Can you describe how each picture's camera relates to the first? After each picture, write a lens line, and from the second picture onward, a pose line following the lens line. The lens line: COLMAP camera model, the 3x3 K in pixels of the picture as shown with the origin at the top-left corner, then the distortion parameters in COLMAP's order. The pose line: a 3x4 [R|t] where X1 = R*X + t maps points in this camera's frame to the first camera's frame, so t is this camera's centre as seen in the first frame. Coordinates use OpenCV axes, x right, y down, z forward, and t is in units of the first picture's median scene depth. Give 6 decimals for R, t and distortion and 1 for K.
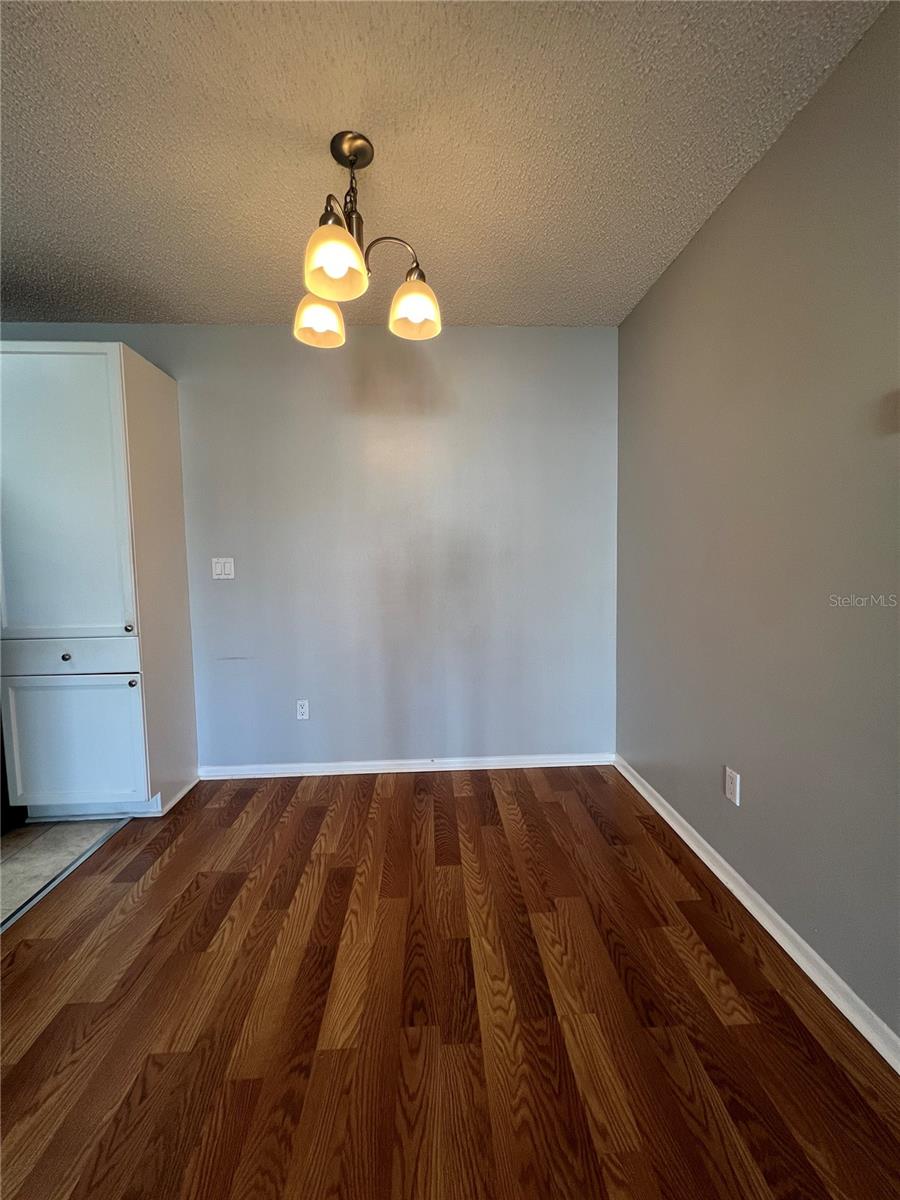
lens RADIAL K [[476.2, 0, 450.0], [0, 476.2, 600.0], [0, 0, 1]] dist [0.000737, 0.000117]
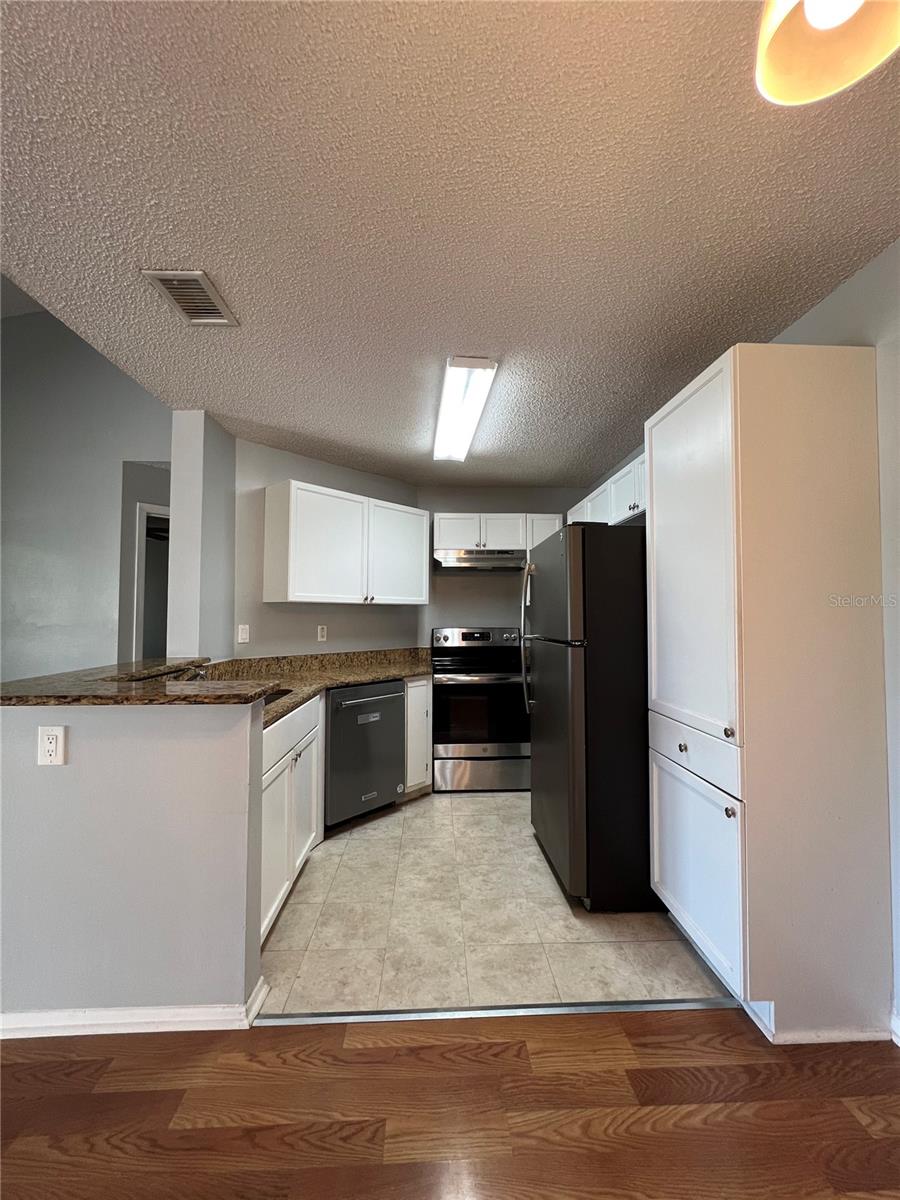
lens RADIAL K [[476.2, 0, 450.0], [0, 476.2, 600.0], [0, 0, 1]] dist [0.000737, 0.000117]
pose [[-0.008708, -0.023870, -0.999677, 0.046313], [-0.084060, 0.996194, -0.023054, -0.085520], [0.996423, 0.083832, -0.010682, 0.574055]]
